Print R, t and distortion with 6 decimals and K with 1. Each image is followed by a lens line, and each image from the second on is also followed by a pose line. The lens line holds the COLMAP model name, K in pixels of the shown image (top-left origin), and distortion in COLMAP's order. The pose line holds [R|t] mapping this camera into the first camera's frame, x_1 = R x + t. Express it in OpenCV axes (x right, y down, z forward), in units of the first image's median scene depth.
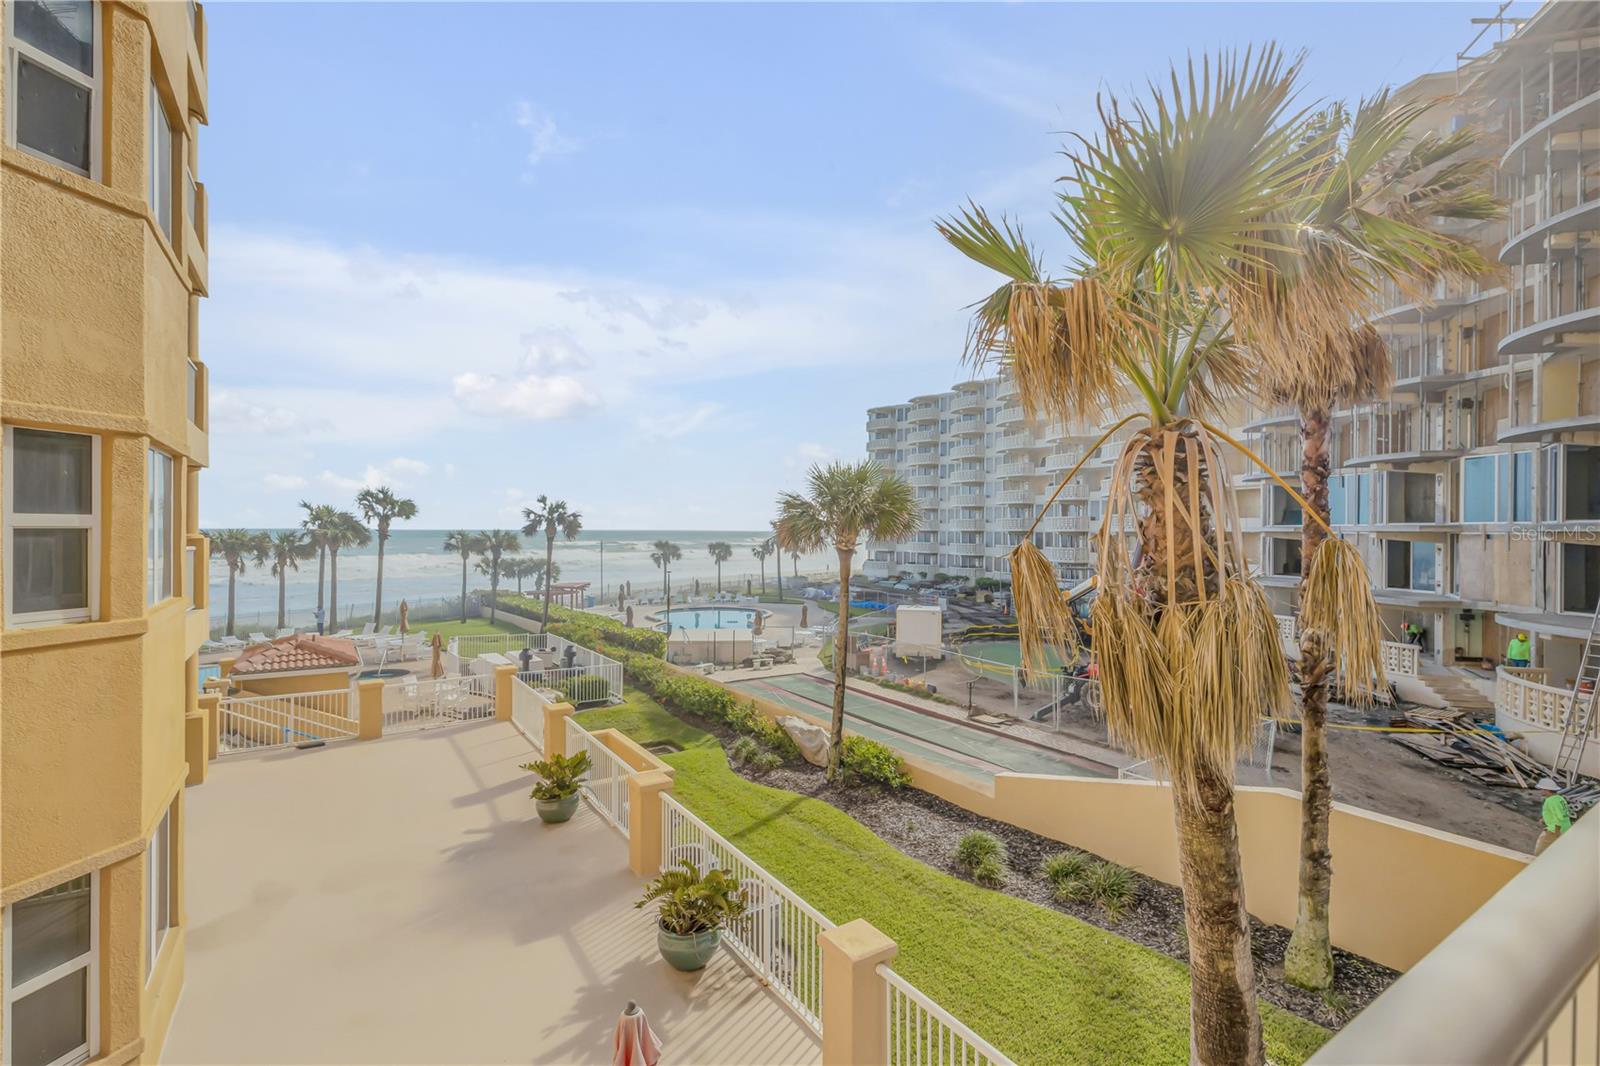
lens RADIAL K [[721.7, 0, 796.1], [0, 721.7, 529.7], [0, 0, 1]] dist [0.003422, 0.000150]
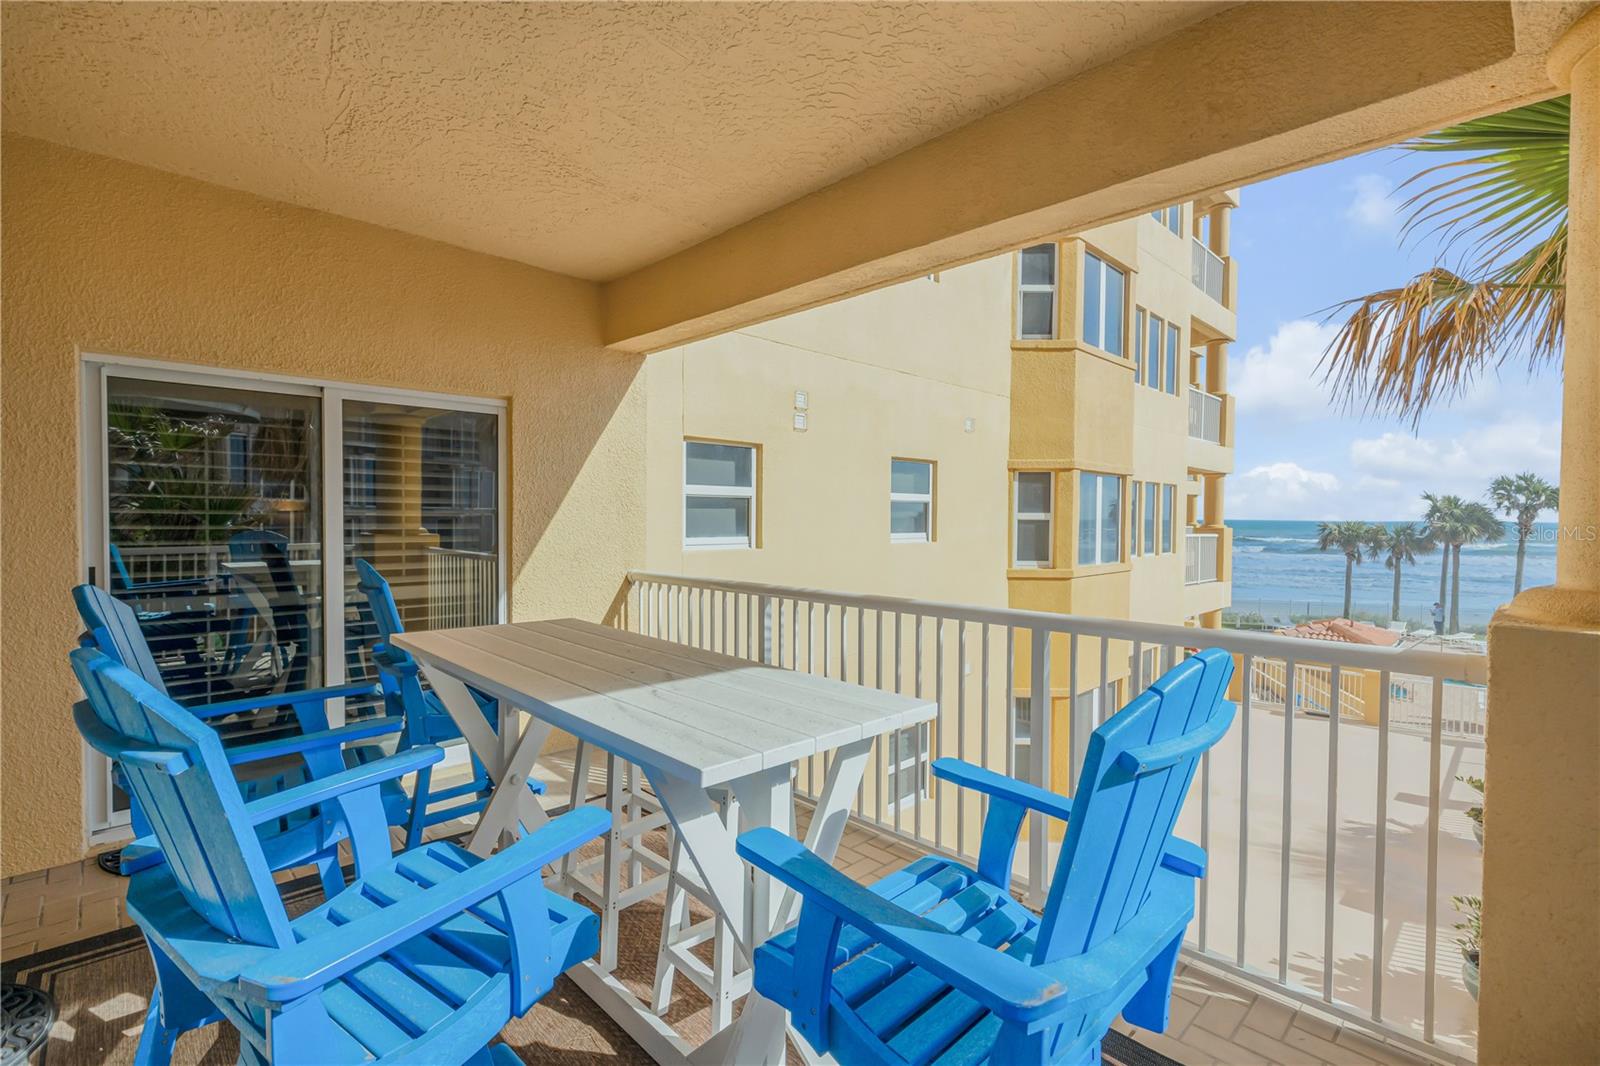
lens RADIAL K [[721.7, 0, 796.1], [0, 721.7, 529.7], [0, 0, 1]] dist [0.003422, 0.000150]
pose [[0.189014, 0.015117, -0.981858, 0.107754], [-0.005404, 0.999882, 0.014354, -0.000052], [0.981959, 0.002593, 0.189074, -0.003369]]
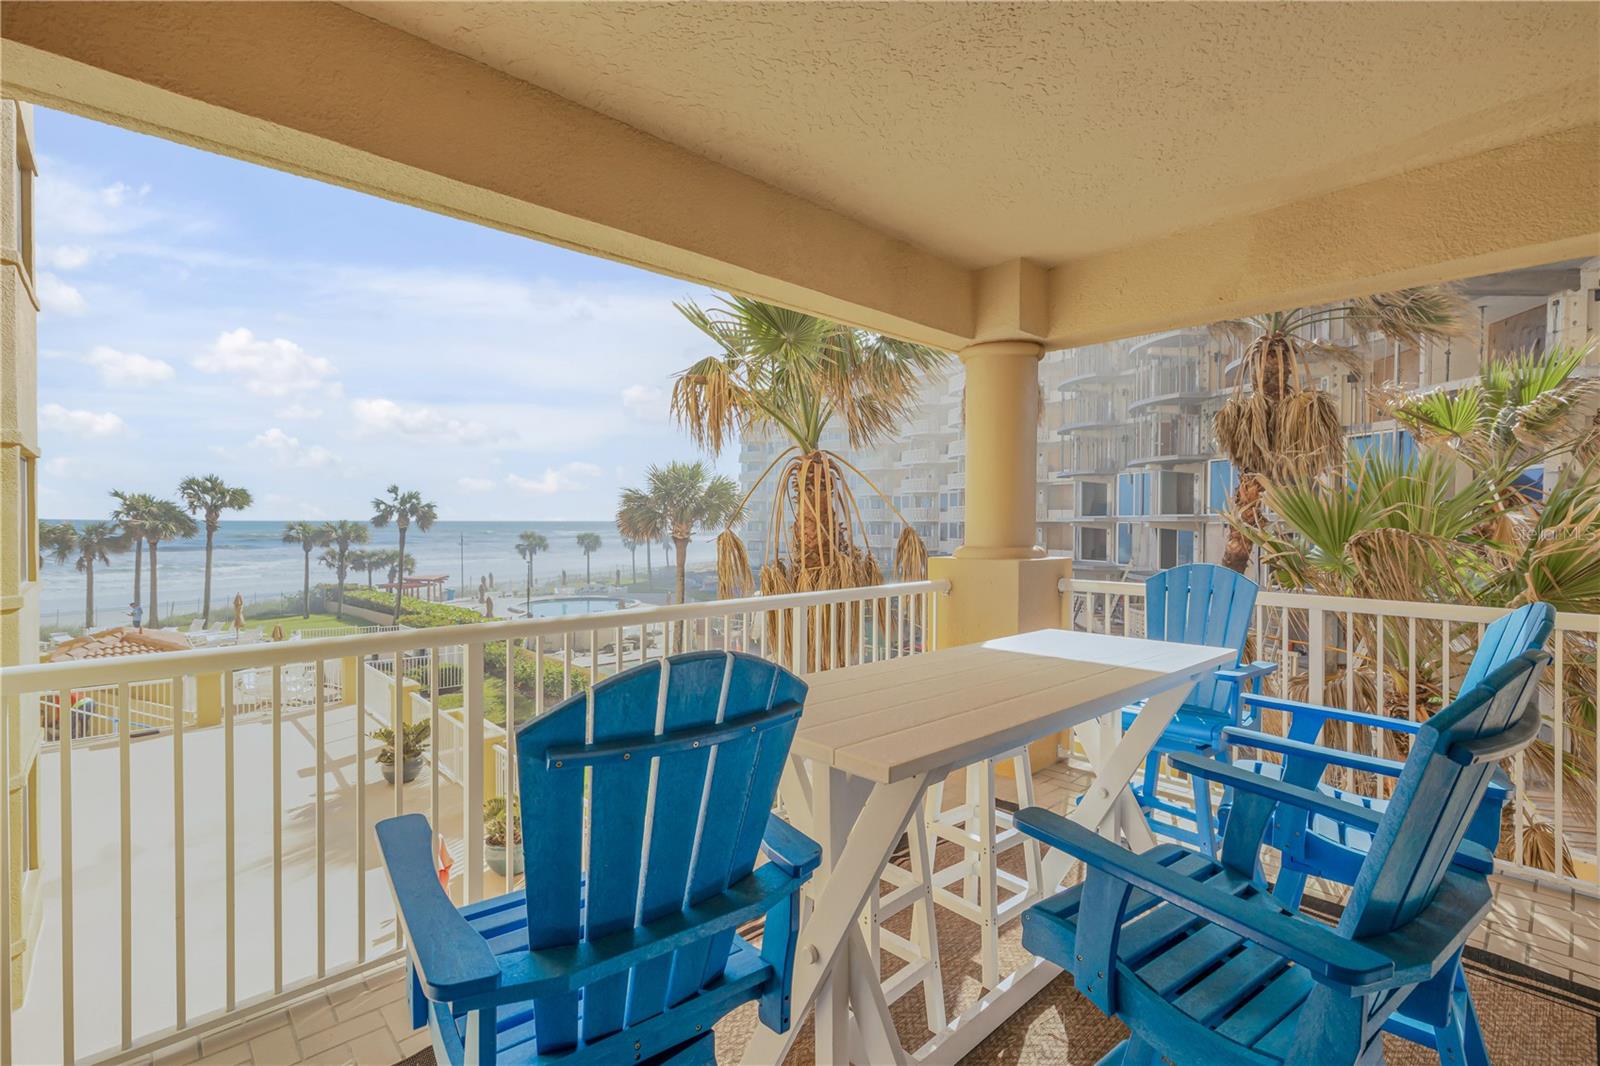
lens RADIAL K [[721.7, 0, 796.1], [0, 721.7, 529.7], [0, 0, 1]] dist [0.003422, 0.000150]
pose [[0.986320, -0.002913, 0.164819, 0.026008], [0.000681, 0.999907, 0.013593, -0.000620], [-0.164843, -0.013294, 0.986230, -0.058789]]
